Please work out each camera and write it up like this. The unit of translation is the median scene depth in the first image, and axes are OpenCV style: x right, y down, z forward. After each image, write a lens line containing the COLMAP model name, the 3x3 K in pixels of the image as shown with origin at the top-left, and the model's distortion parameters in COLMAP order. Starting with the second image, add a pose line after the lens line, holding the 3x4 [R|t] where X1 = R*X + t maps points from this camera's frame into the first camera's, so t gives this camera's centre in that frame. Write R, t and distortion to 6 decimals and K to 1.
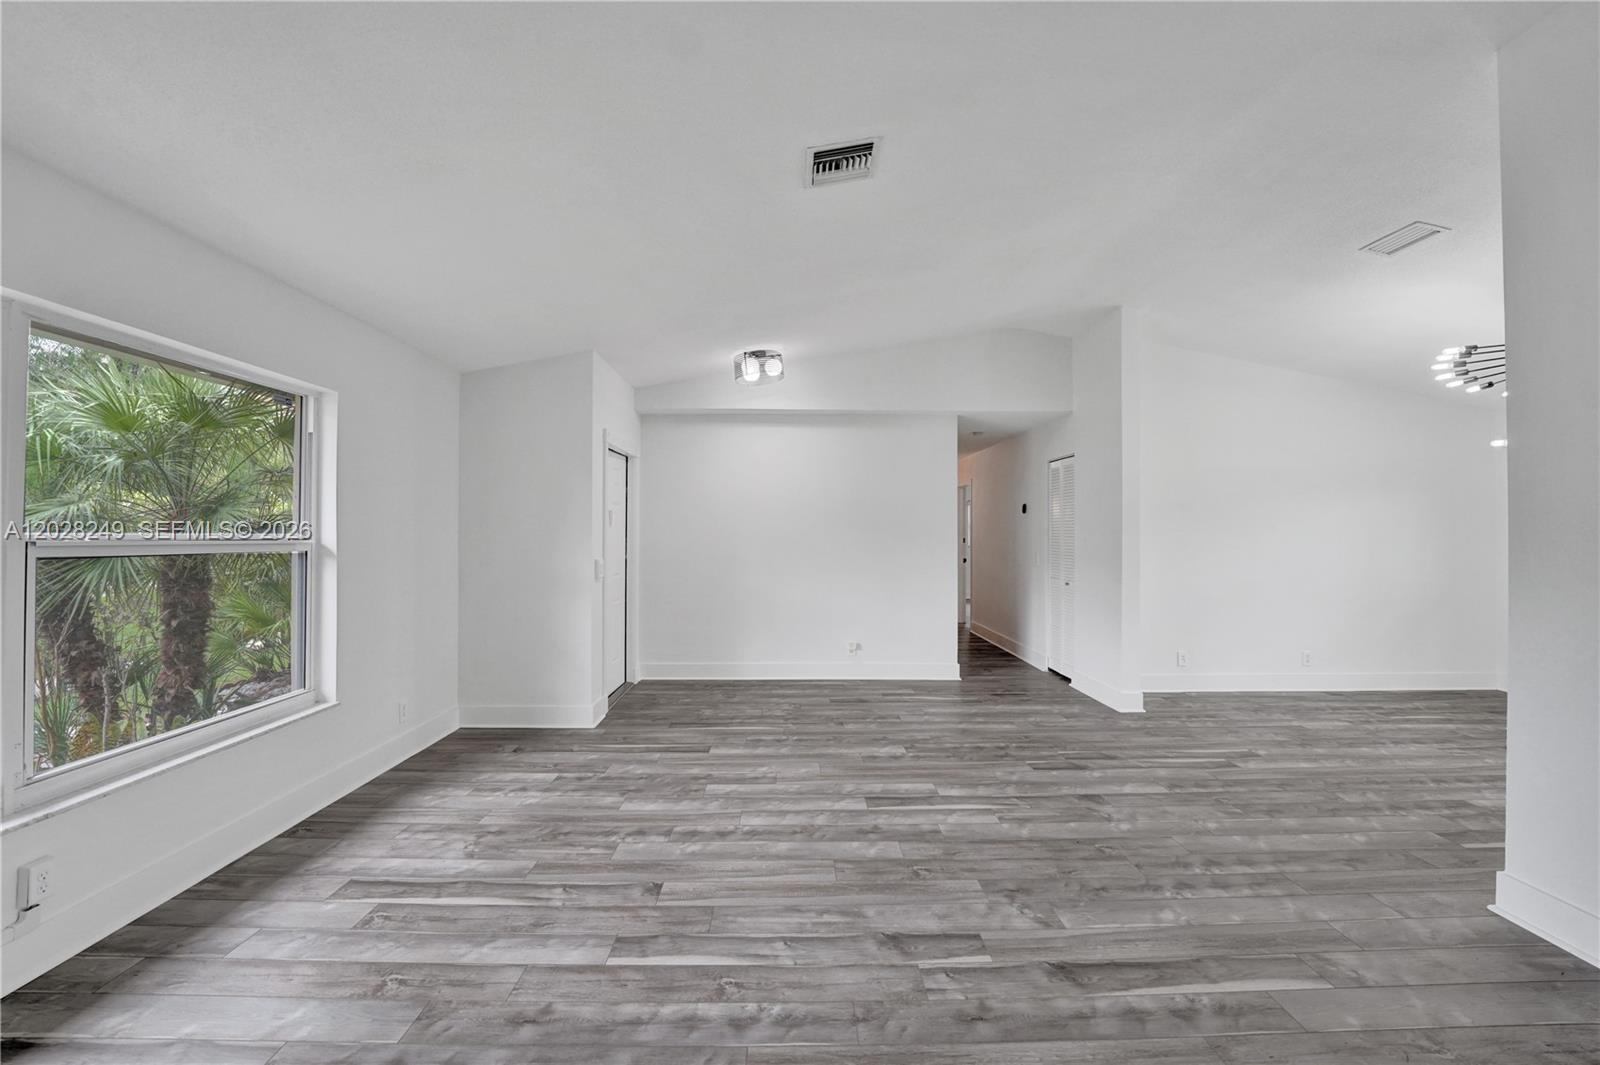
lens RADIAL K [[659.4, 0, 802.9], [0, 659.4, 539.0], [0, 0, 1]] dist [-0.028444, 0.003187]
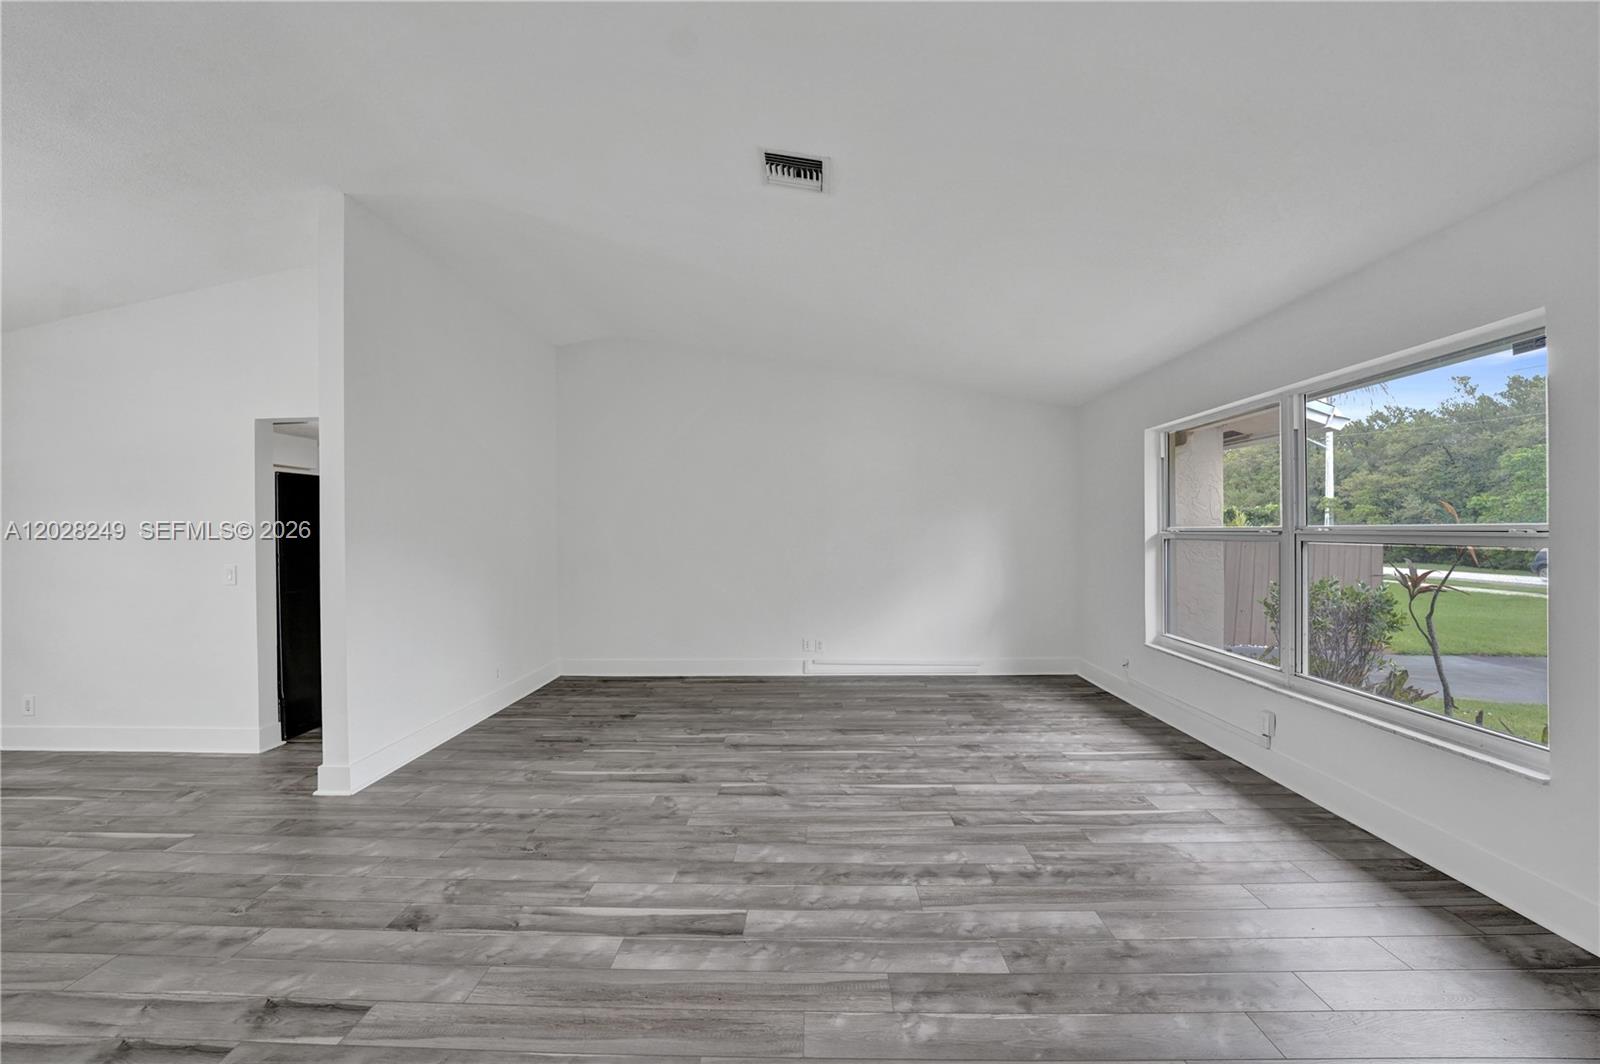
lens RADIAL K [[659.4, 0, 822.0], [0, 659.4, 536.8], [0, 0, 1]] dist [-0.028444, 0.003187]
pose [[-0.999946, 0.004672, 0.009330, 0.009279], [0.004831, 0.999842, 0.017126, -0.010428], [-0.009248, 0.017170, -0.999810, 1.813371]]
